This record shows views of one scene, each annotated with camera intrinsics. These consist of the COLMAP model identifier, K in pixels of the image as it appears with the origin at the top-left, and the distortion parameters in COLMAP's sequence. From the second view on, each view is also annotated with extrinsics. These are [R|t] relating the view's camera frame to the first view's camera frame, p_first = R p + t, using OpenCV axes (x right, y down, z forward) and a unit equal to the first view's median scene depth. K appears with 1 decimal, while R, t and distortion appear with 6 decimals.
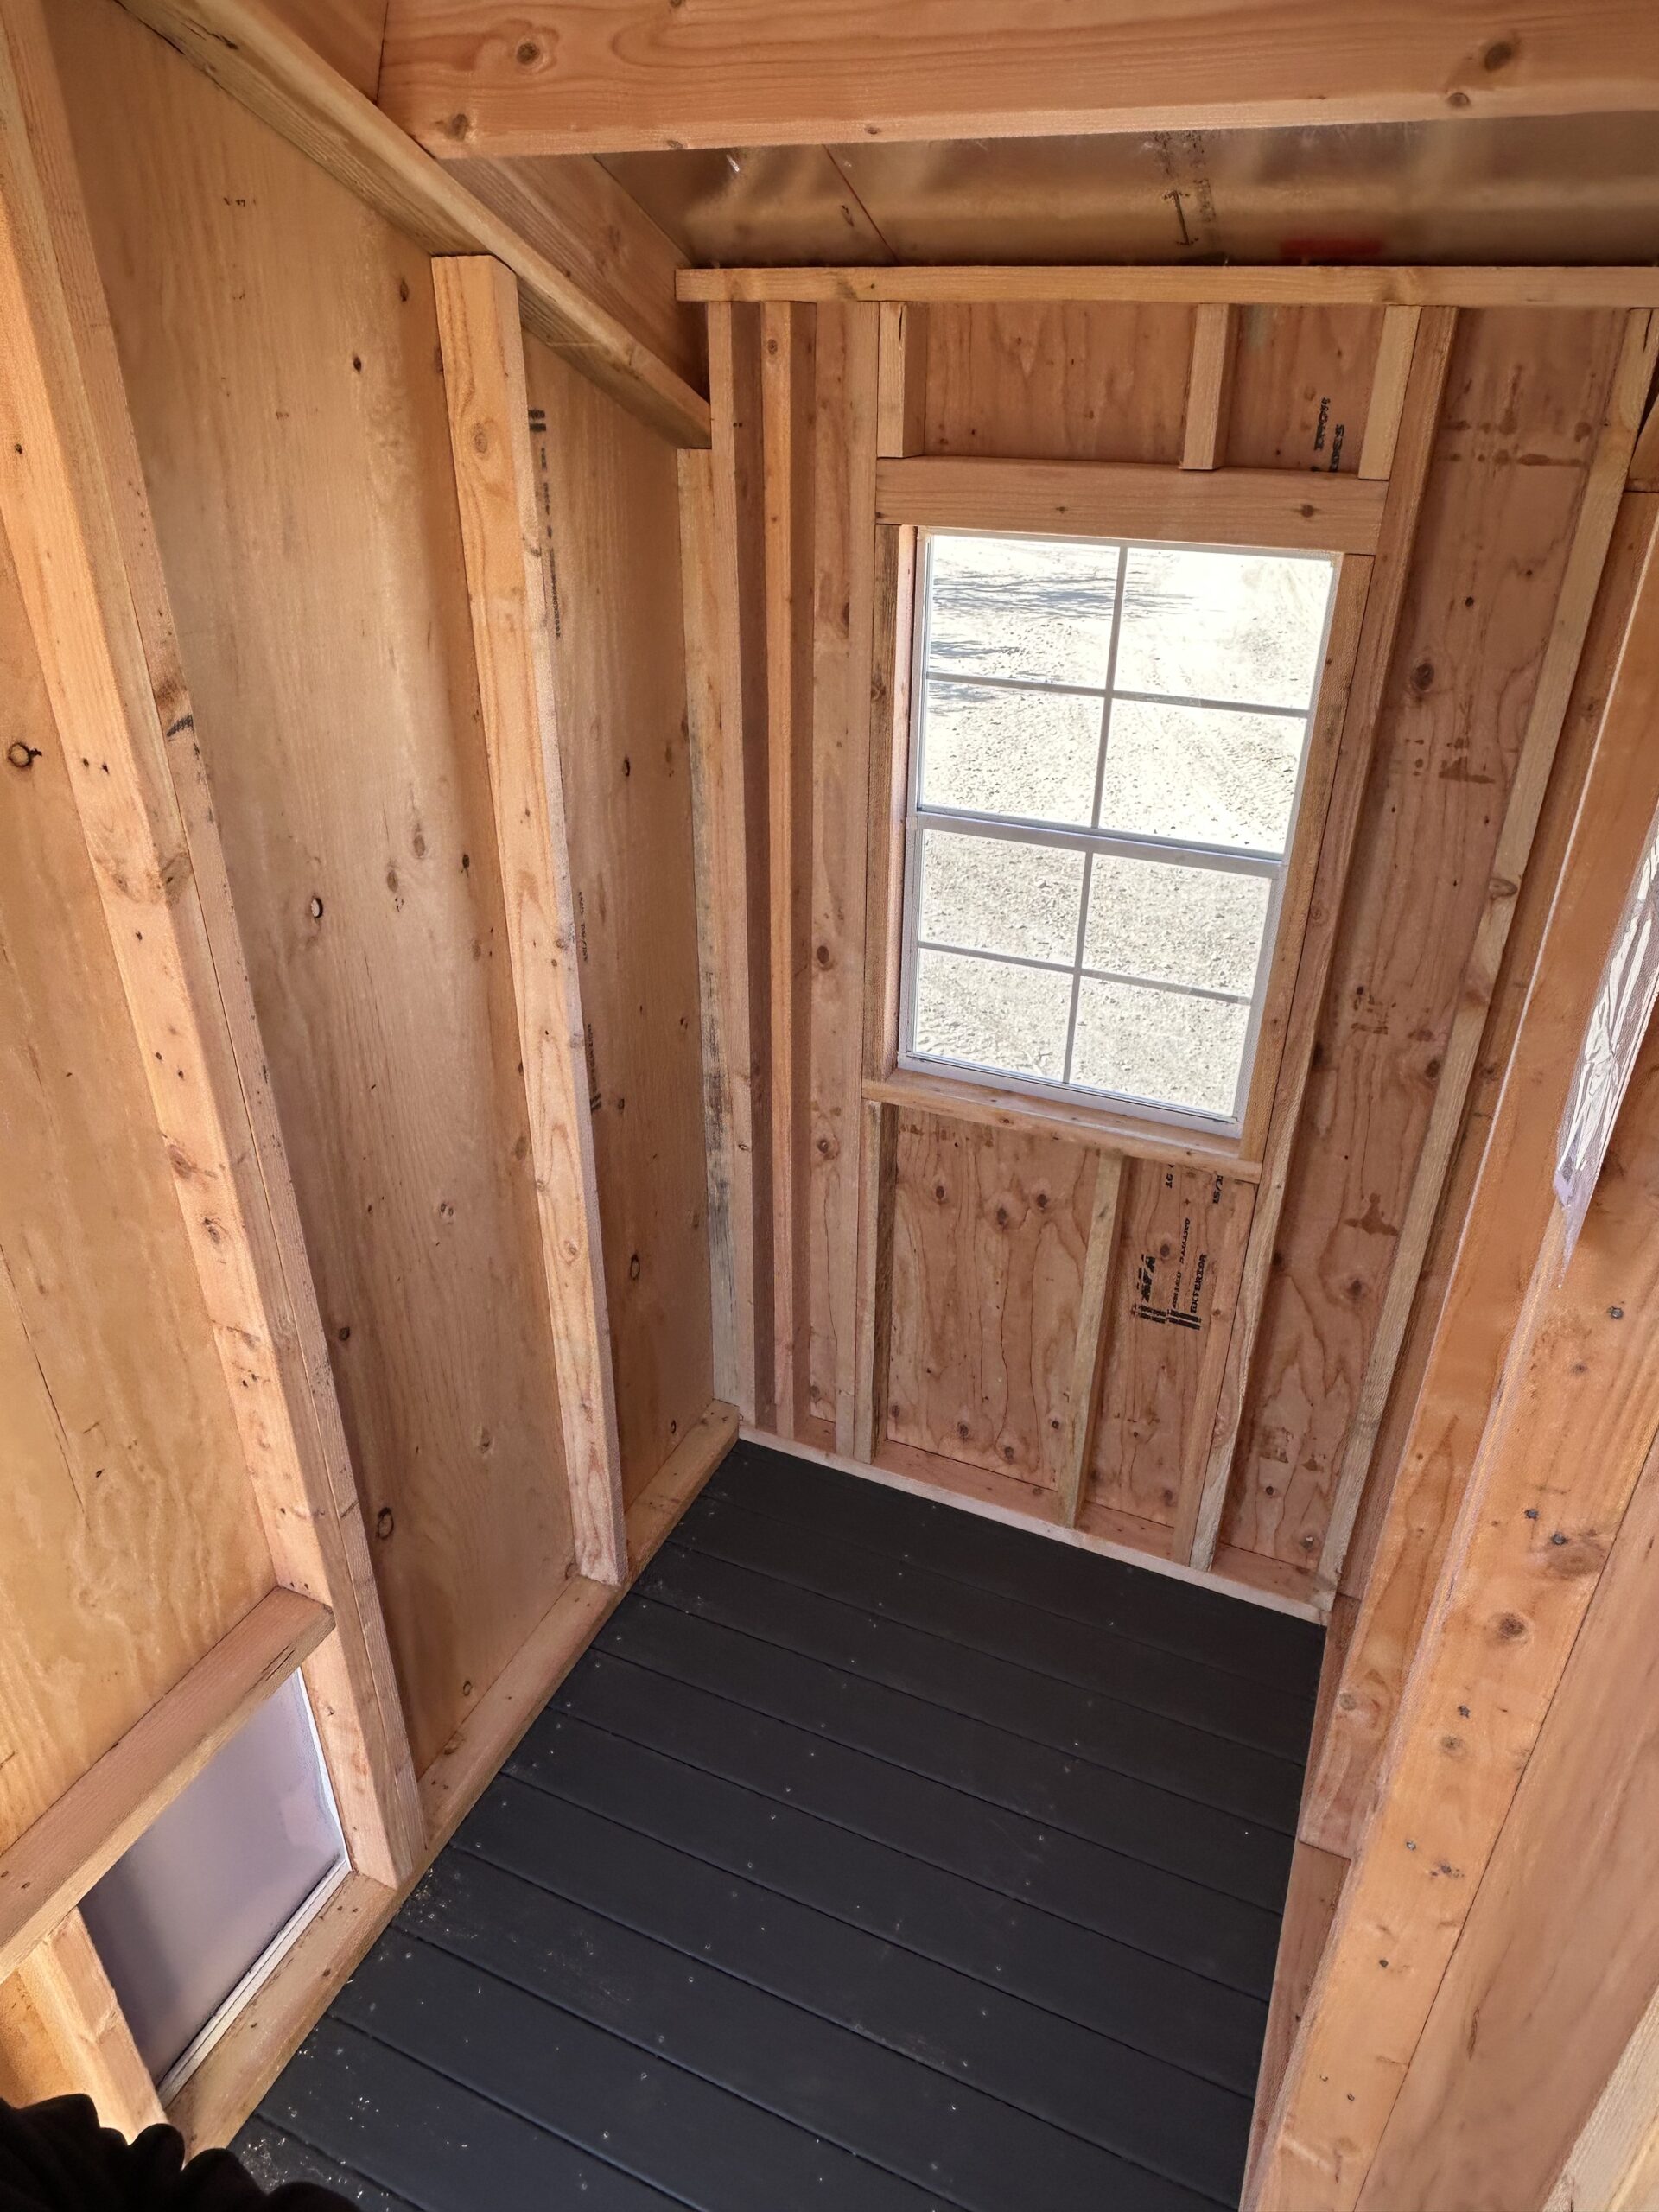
lens RADIAL K [[1375.2, 0, 829.5], [0, 1375.2, 1106.0], [0, 0, 1]] dist [0.011741, -0.016529]
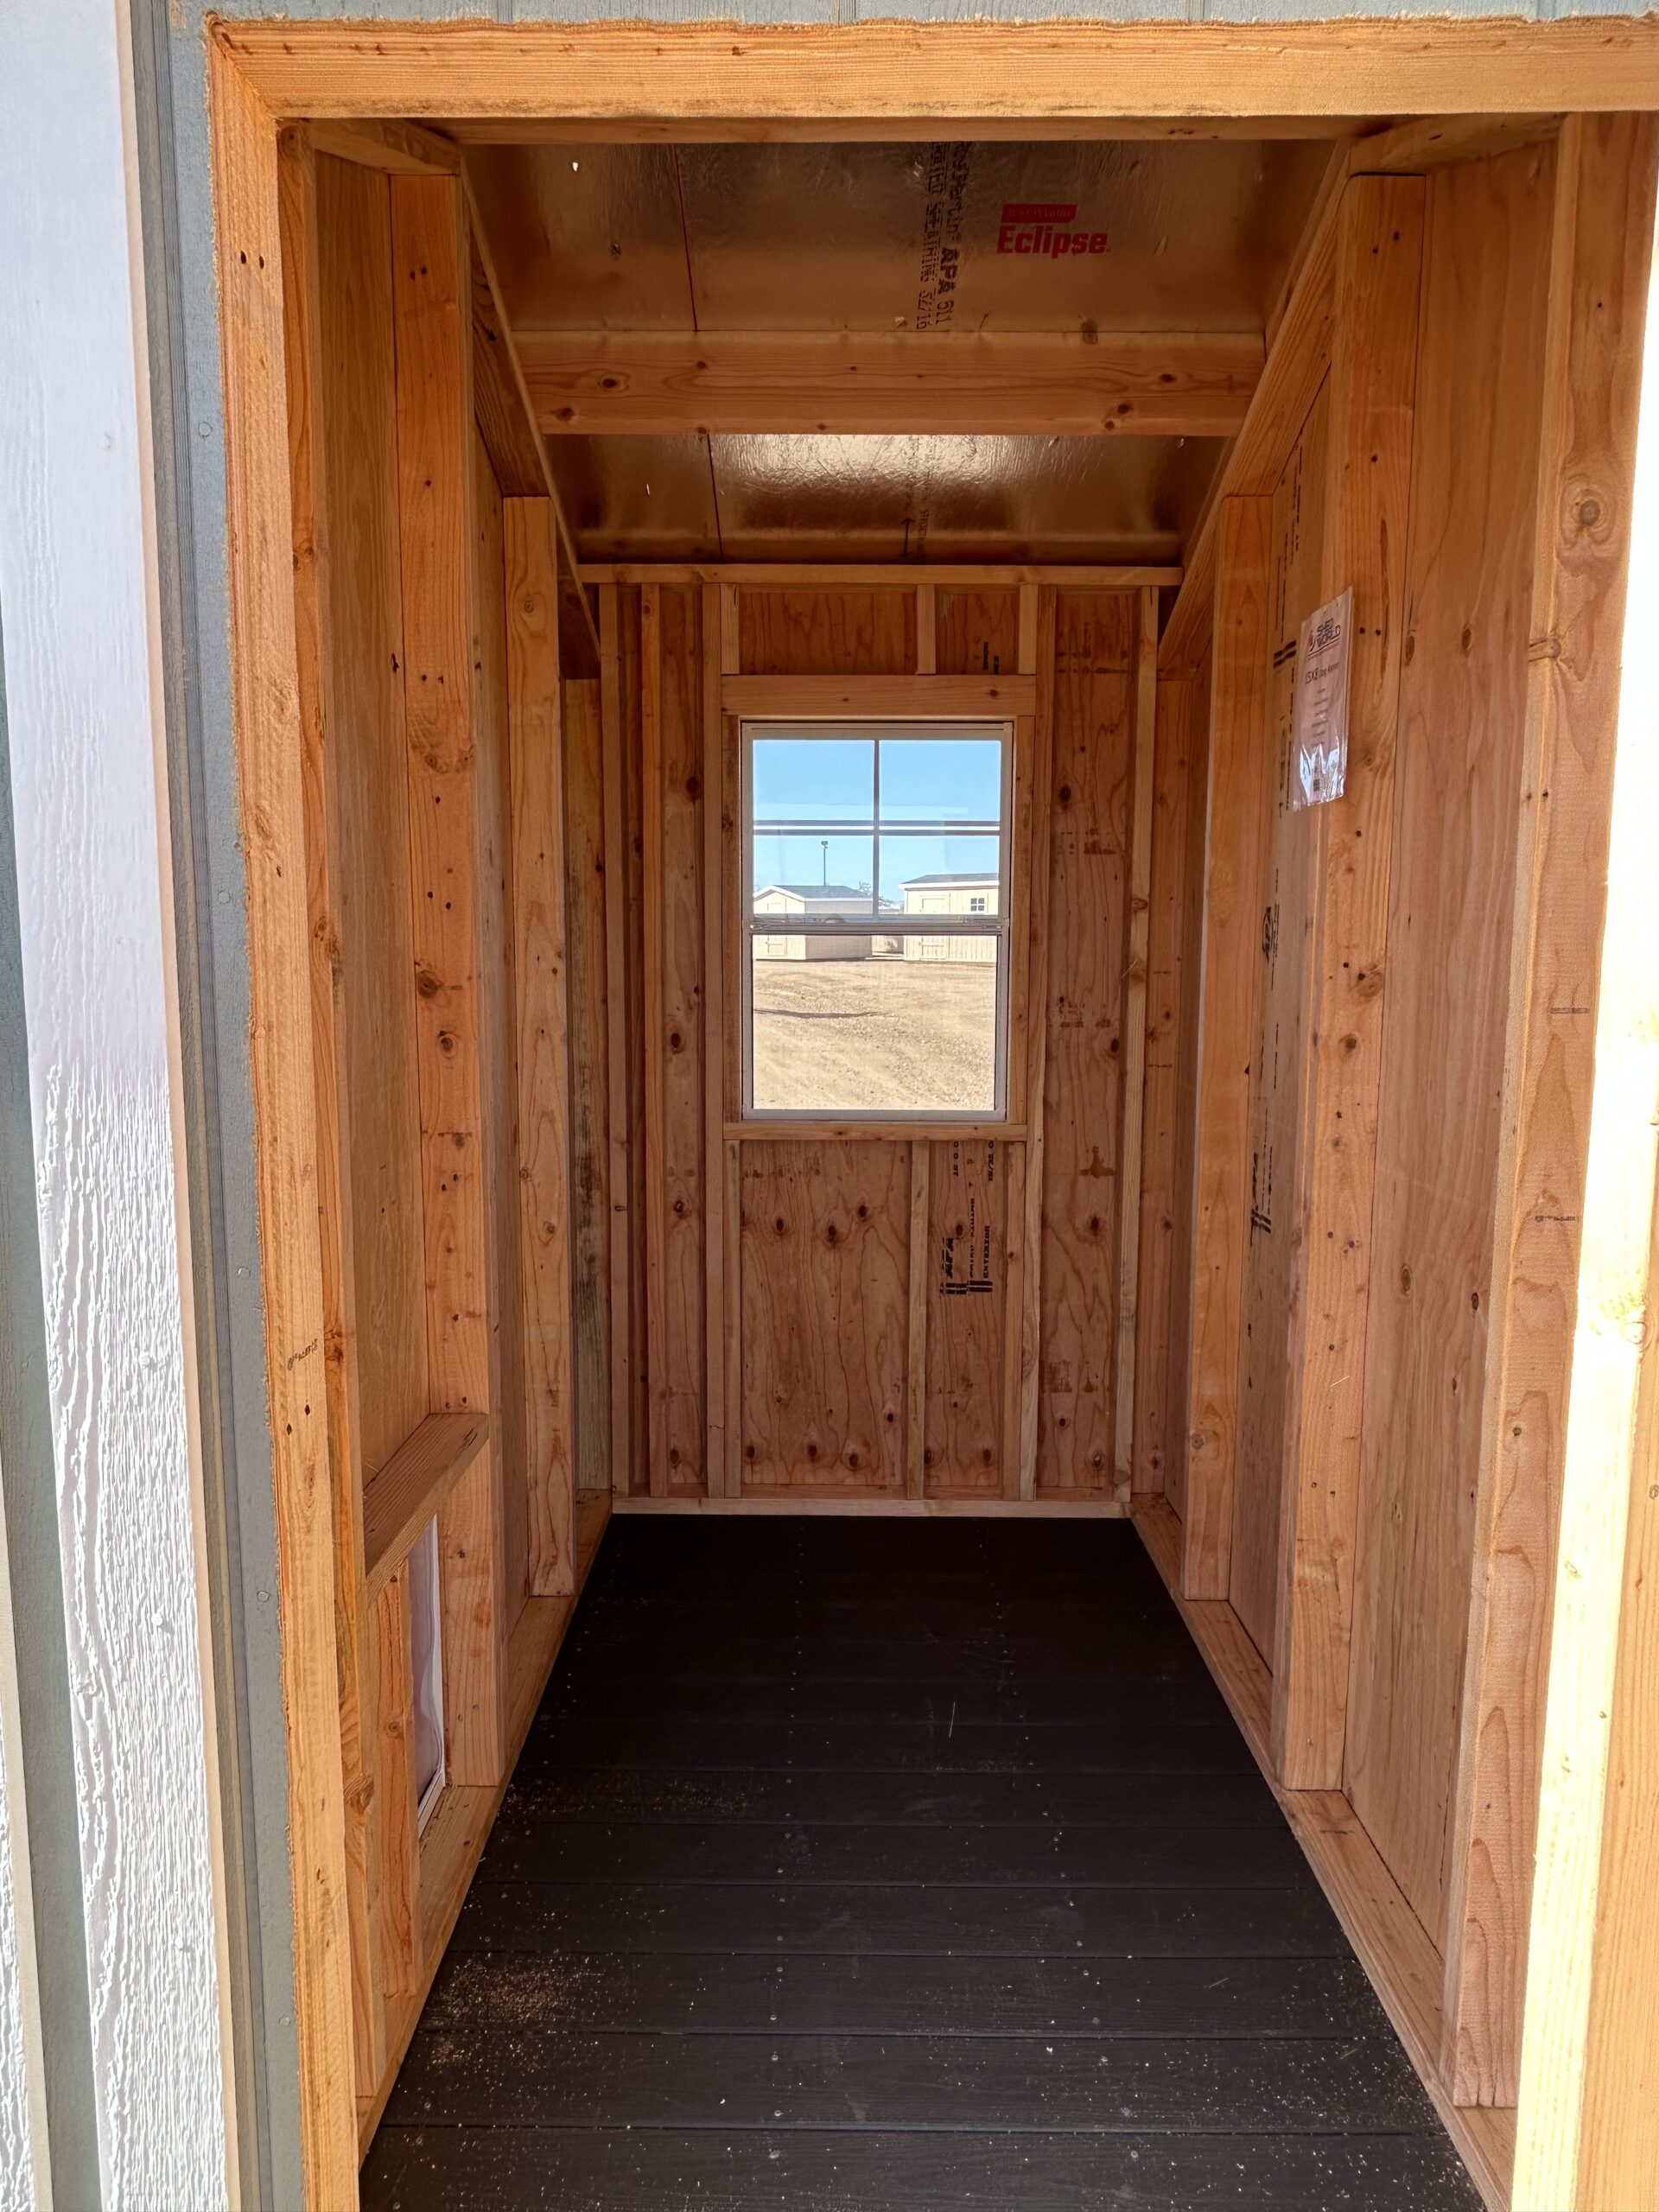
lens RADIAL K [[1377.2, 0, 806.5], [0, 1377.2, 1101.8], [0, 0, 1]] dist [0.010878, -0.000456]
pose [[0.923094, -0.052785, 0.380935, -0.455562], [0.189760, 0.924072, -0.331786, 0.467224], [-0.334498, 0.378556, 0.863022, -0.173385]]
